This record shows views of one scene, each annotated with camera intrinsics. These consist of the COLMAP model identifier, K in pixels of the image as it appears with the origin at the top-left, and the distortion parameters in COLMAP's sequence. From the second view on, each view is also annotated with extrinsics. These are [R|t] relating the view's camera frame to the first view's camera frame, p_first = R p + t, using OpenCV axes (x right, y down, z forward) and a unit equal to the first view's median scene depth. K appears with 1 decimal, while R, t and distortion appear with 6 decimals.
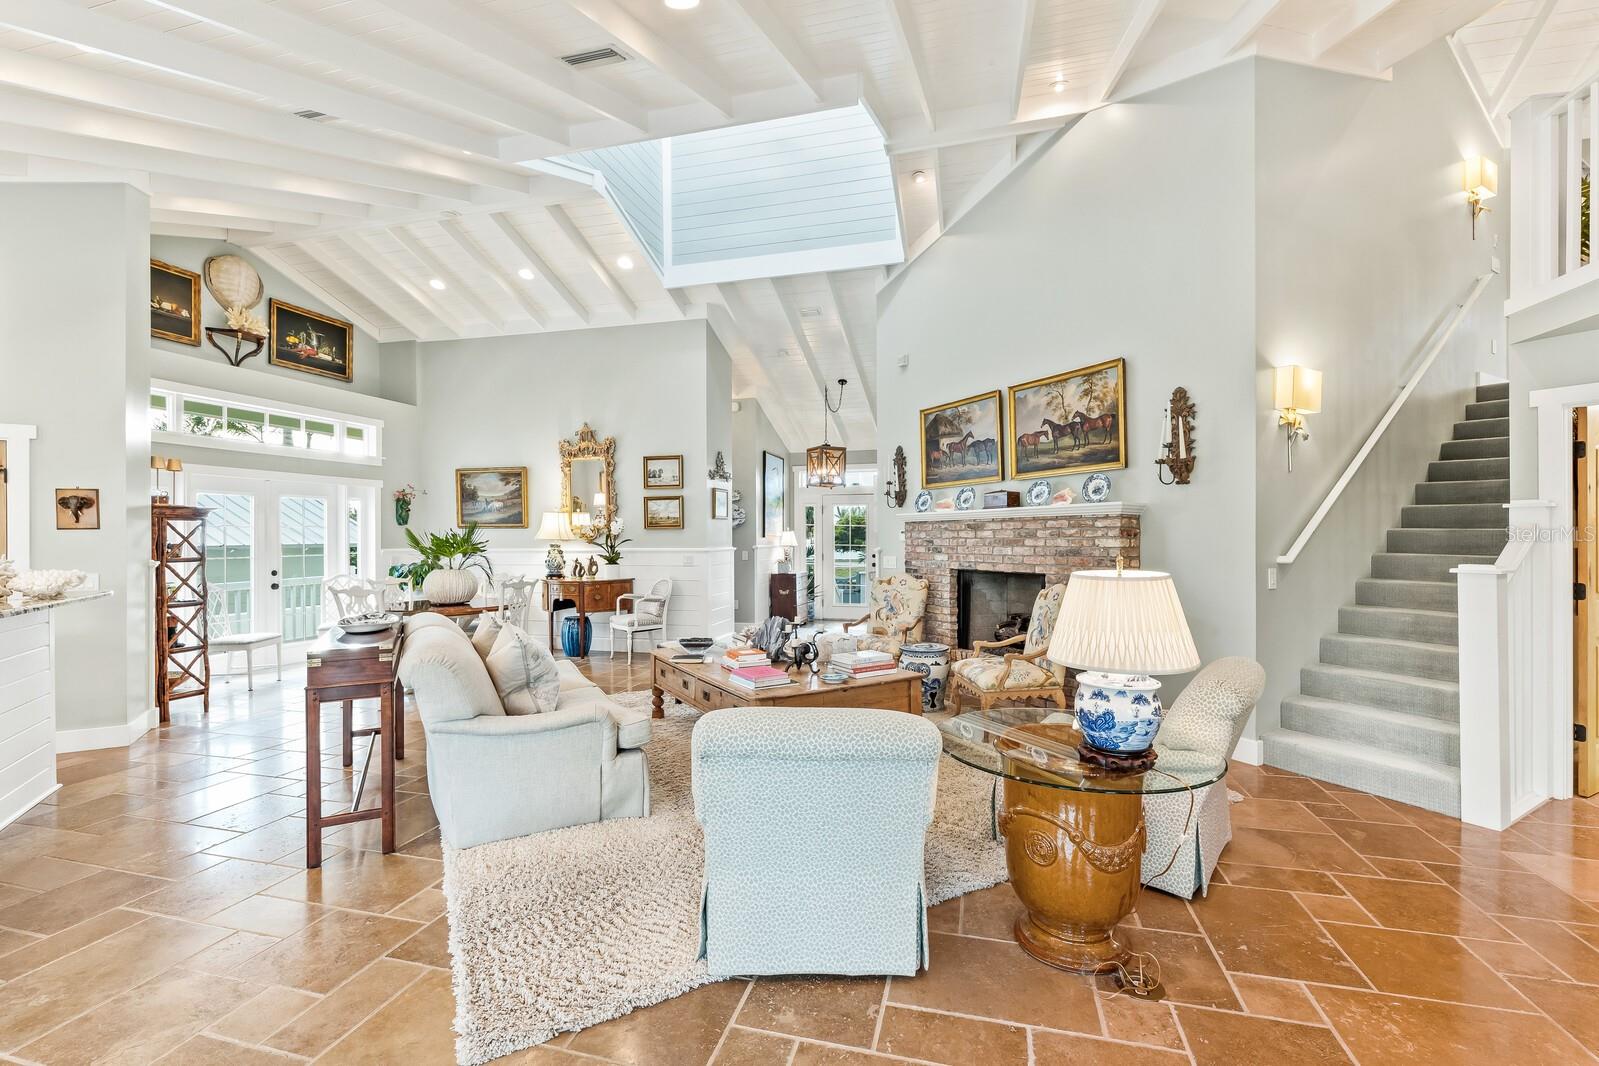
lens RADIAL K [[694.3, 0, 790.5], [0, 694.3, 537.4], [0, 0, 1]] dist [0.000313, -0.000816]
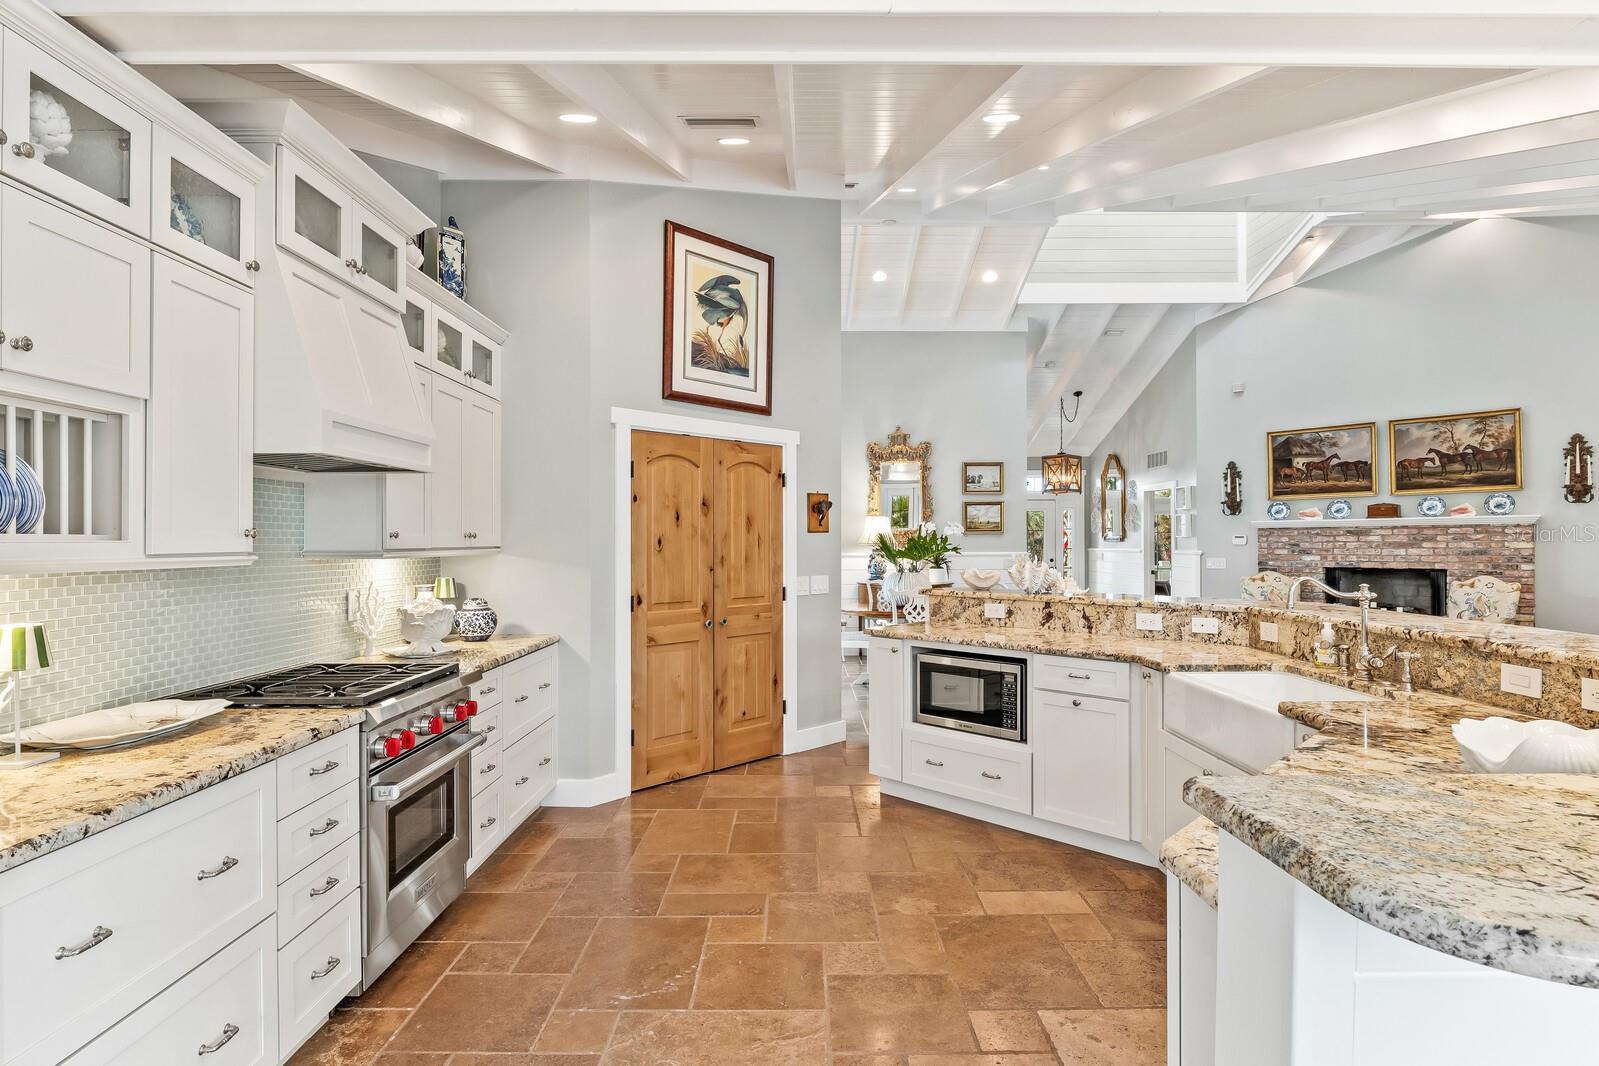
lens RADIAL K [[841.1, 0, 785.5], [0, 841.1, 536.6], [0, 0, 1]] dist [-0.001510, -0.002301]
pose [[0.961276, 0.001444, 0.275582, -1.040538], [0.001327, 0.999950, -0.009867, 0.004880], [-0.275583, 0.009851, 0.961227, -0.137015]]
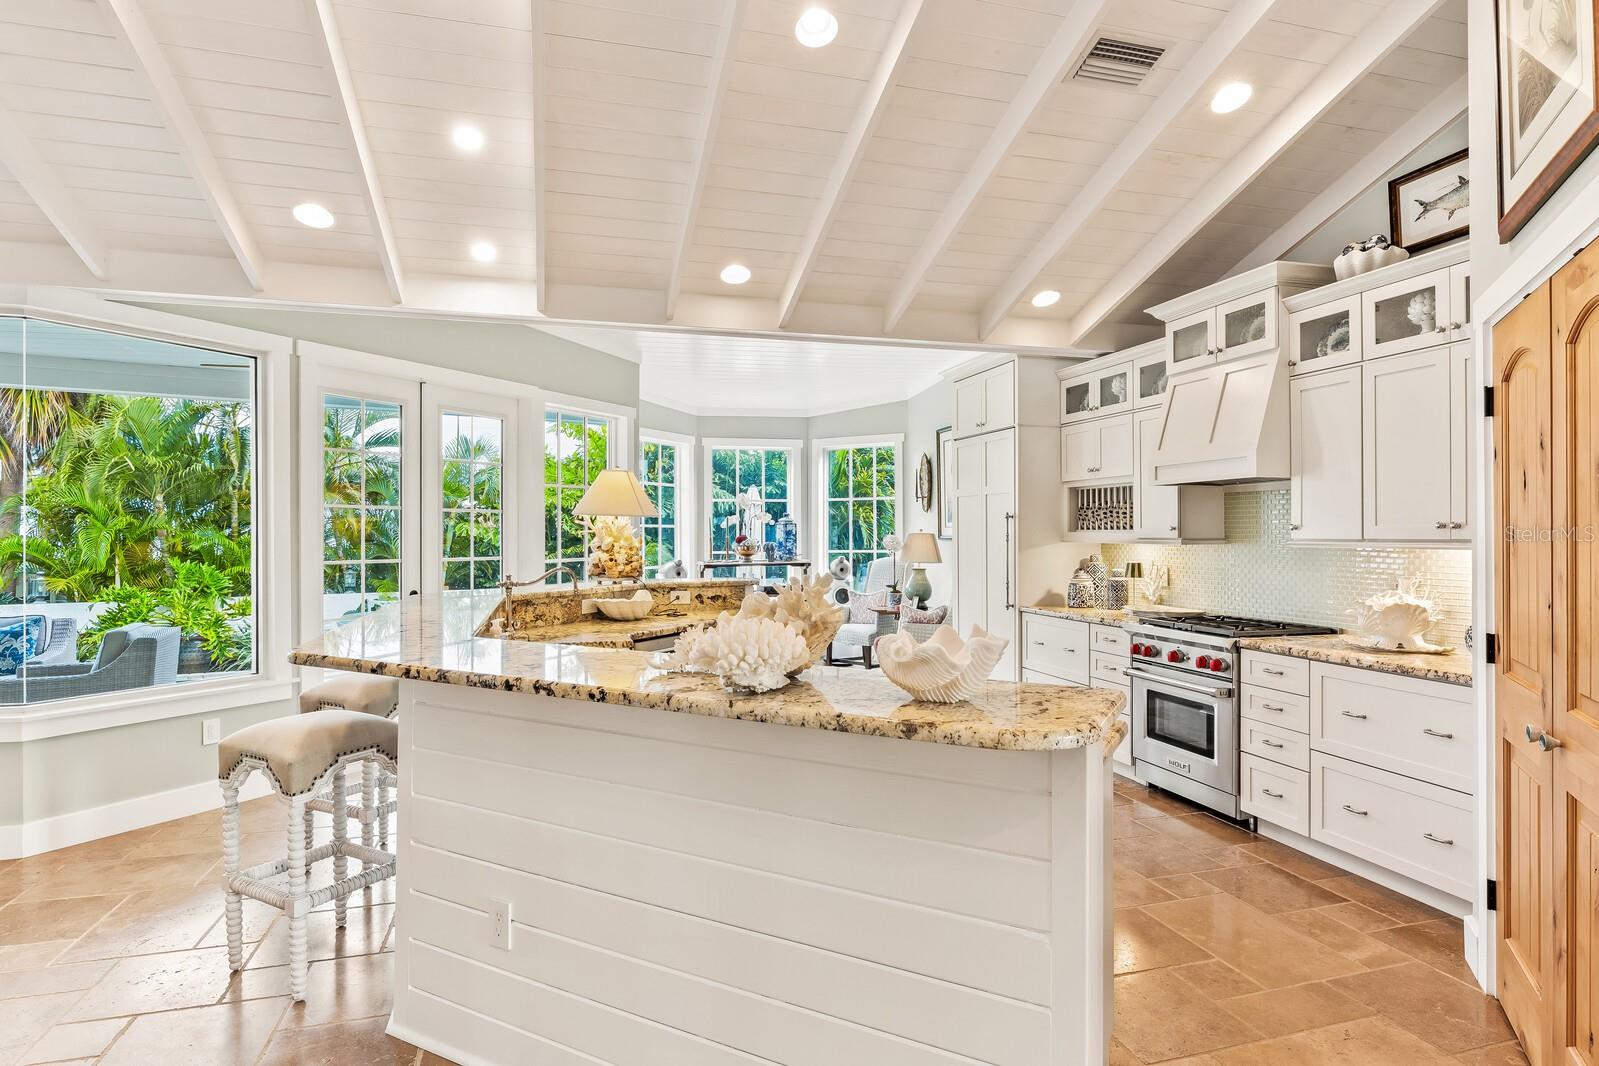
lens RADIAL K [[841.1, 0, 795.8], [0, 841.1, 532.9], [0, 0, 1]] dist [-0.001510, -0.002301]
pose [[-0.839556, 0.004485, -0.543254, -0.465096], [0.002621, 0.999988, 0.004205, -0.001322], [0.543266, 0.002106, -0.839558, 0.773343]]
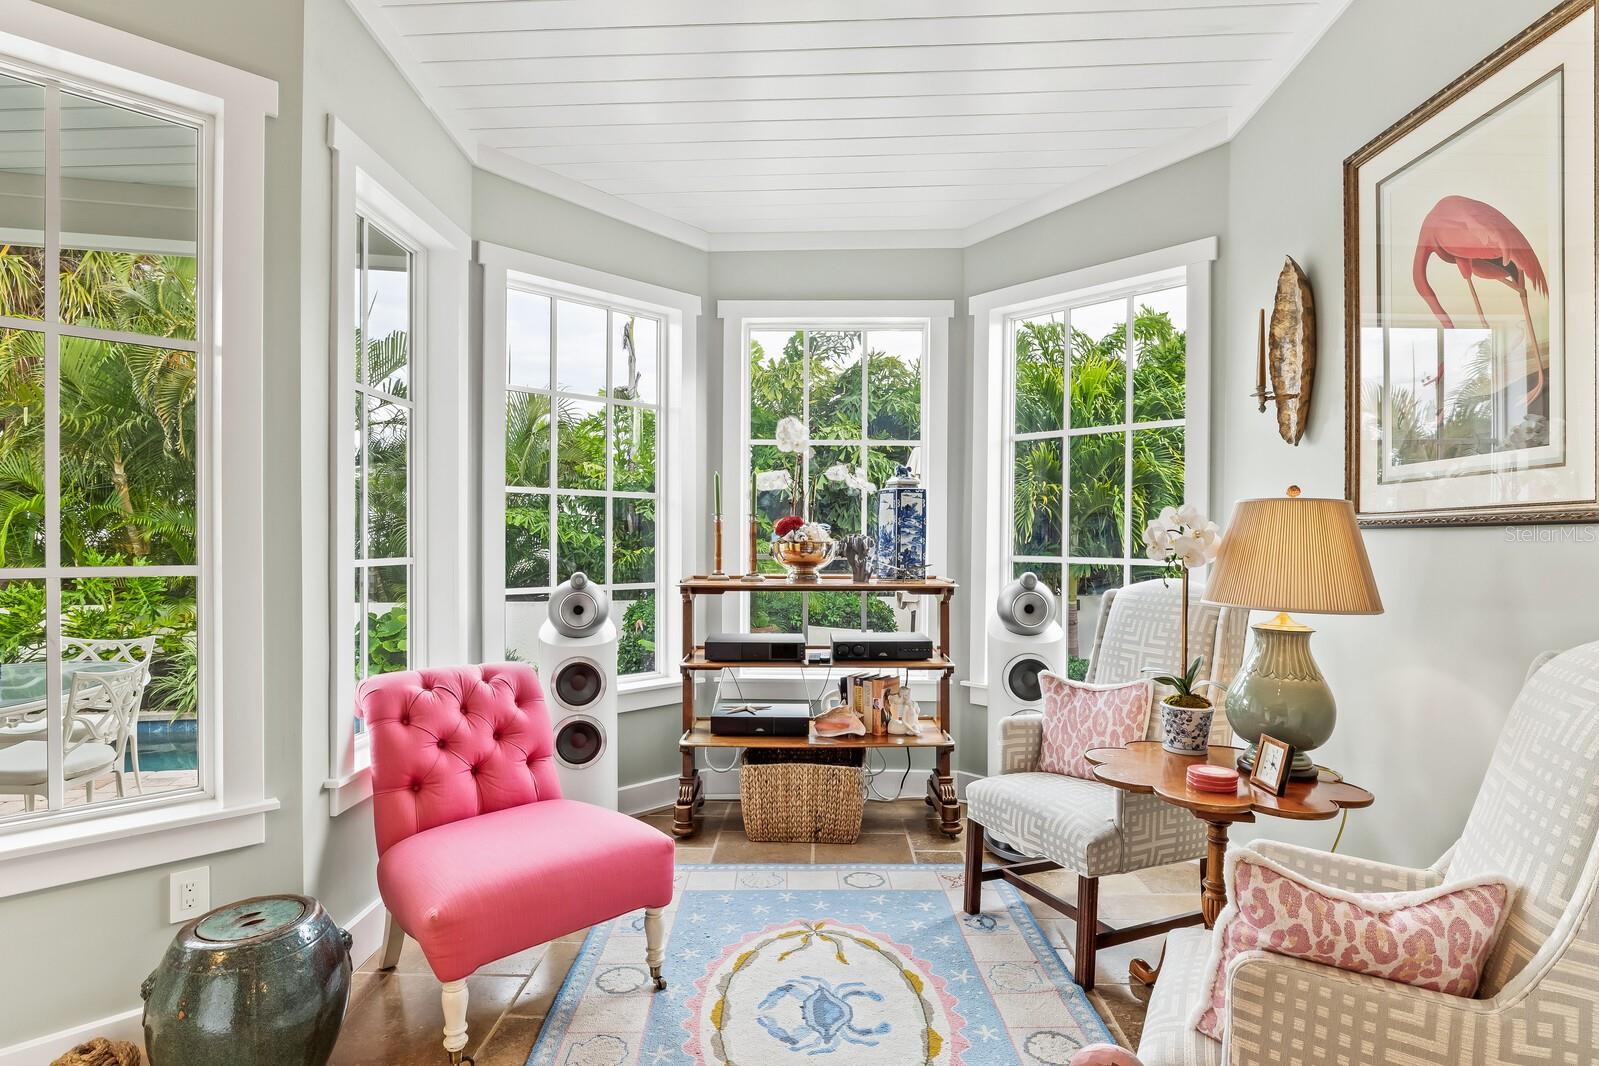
lens RADIAL K [[841.1, 0, 794.6], [0, 841.1, 535.3], [0, 0, 1]] dist [-0.001510, -0.002301]
pose [[-0.966009, -0.007079, -0.258413, -1.040700], [-0.008290, 0.999959, 0.003597, 0.020520], [0.258377, 0.005617, -0.966028, 0.072967]]
